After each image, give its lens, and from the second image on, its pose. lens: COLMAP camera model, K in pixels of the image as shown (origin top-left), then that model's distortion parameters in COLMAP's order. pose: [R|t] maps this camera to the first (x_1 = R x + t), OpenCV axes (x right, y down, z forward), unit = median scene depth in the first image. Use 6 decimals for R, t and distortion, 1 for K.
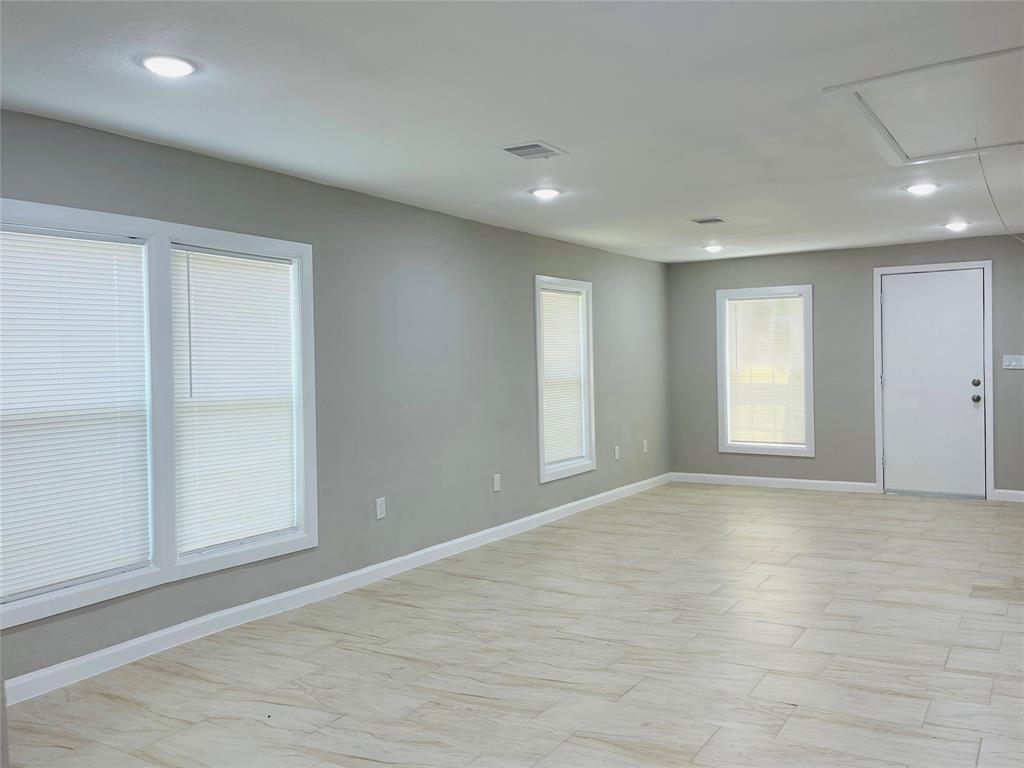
lens RADIAL K [[828.6, 0, 519.2], [0, 828.6, 370.3], [0, 0, 1]] dist [0.071728, -0.070710]
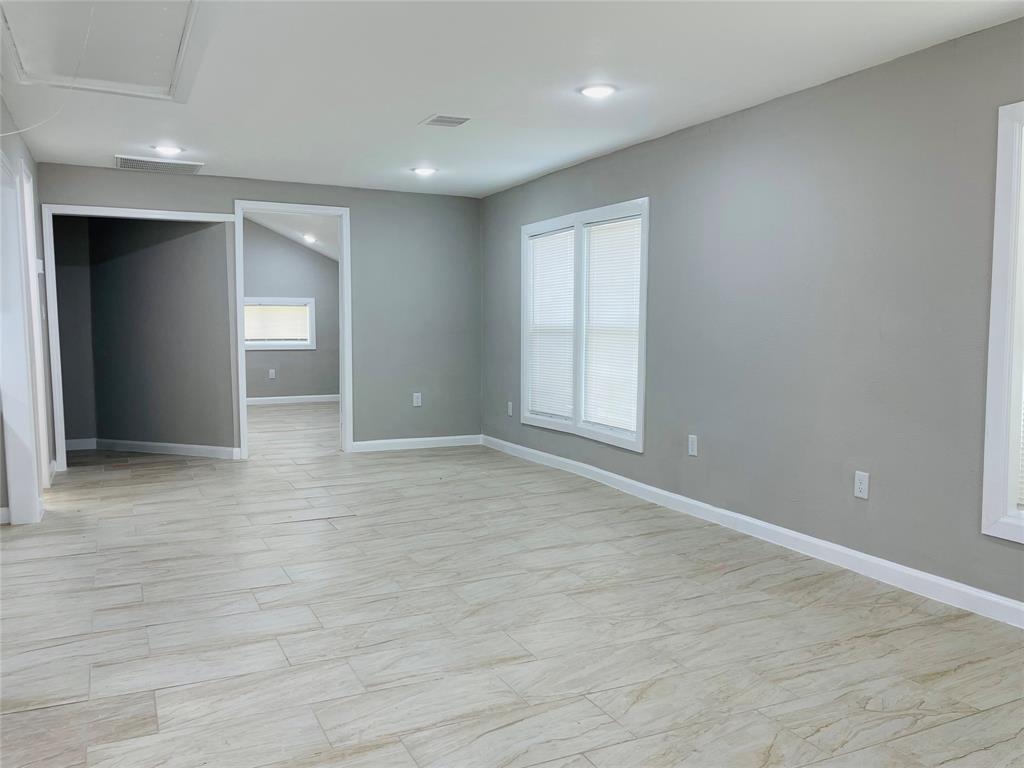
lens RADIAL K [[828.6, 0, 513.1], [0, 828.6, 385.8], [0, 0, 1]] dist [0.071728, -0.070710]
pose [[-0.524553, 0.086150, -0.847008, 0.868661], [0.001262, 0.994945, 0.100415, -0.004932], [0.851377, 0.051605, -0.522010, 1.483693]]
